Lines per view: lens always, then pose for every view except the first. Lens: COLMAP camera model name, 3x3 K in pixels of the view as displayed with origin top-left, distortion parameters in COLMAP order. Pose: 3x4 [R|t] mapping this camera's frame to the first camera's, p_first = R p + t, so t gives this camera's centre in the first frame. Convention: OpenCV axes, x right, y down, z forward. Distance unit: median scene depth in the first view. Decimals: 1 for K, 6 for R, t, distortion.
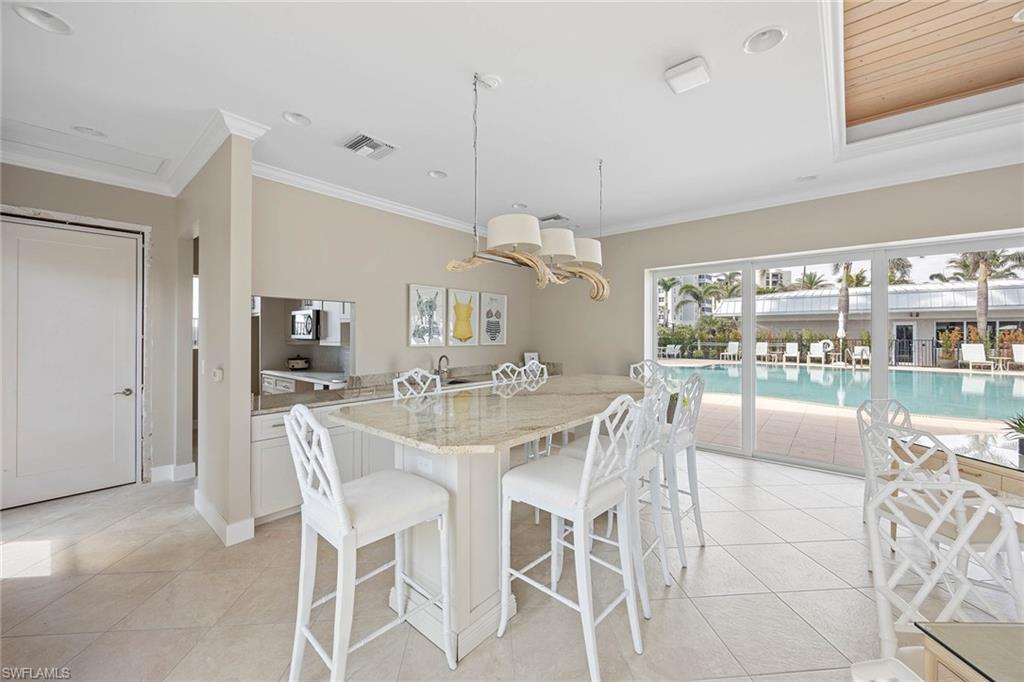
lens RADIAL K [[391.9, 0, 518.0], [0, 391.9, 333.9], [0, 0, 1]] dist [-0.004143, 0.000889]
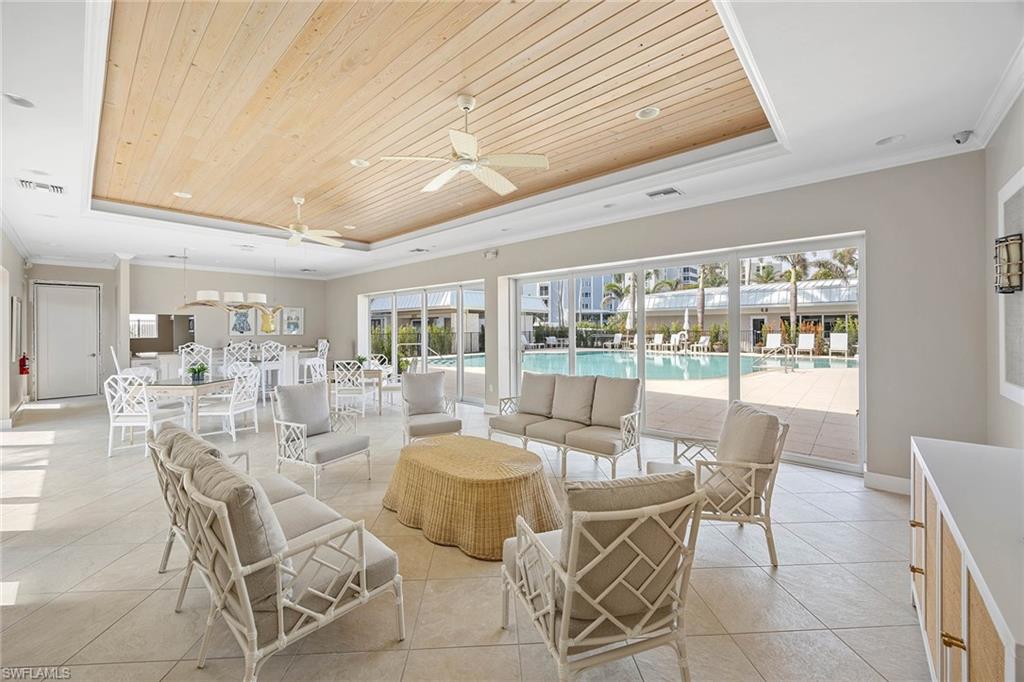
lens RADIAL K [[391.9, 0, 511.6], [0, 391.9, 331.7], [0, 0, 1]] dist [-0.004143, 0.000889]
pose [[0.998845, -0.006203, -0.047647, 0.316202], [0.006669, 0.999931, 0.009626, 0.000935], [0.047584, -0.009932, 0.998818, -0.243442]]
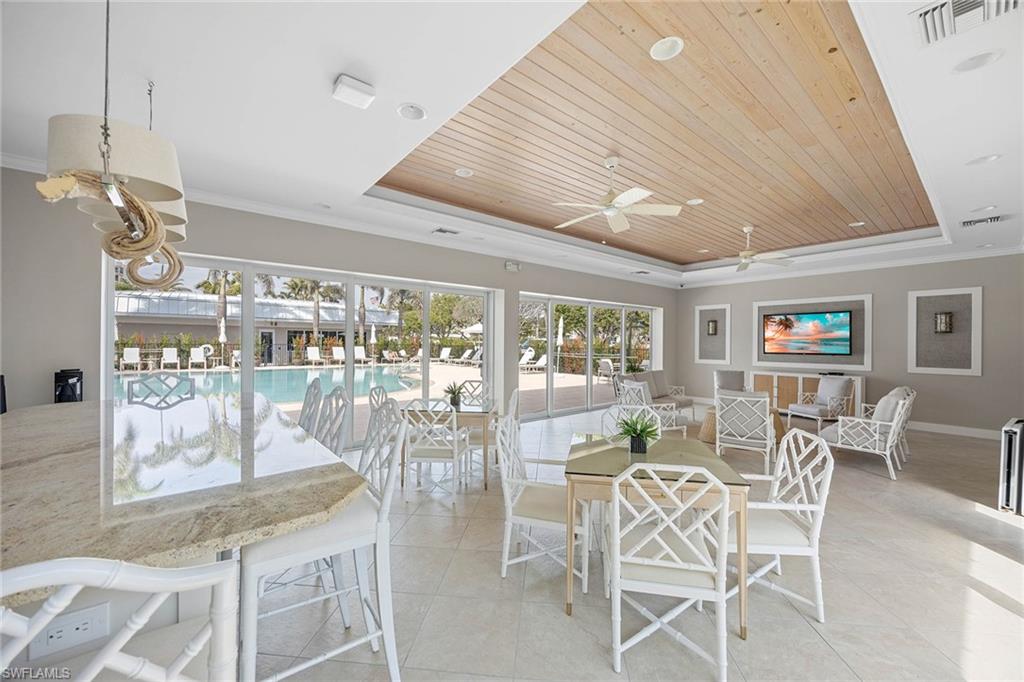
lens RADIAL K [[391.9, 0, 509.4], [0, 391.9, 344.7], [0, 0, 1]] dist [-0.004143, 0.000889]
pose [[0.195313, -0.005673, 0.980725, -0.048670], [-0.009645, 0.999924, 0.007705, 0.000155], [-0.980694, -0.010964, 0.195243, 0.036791]]
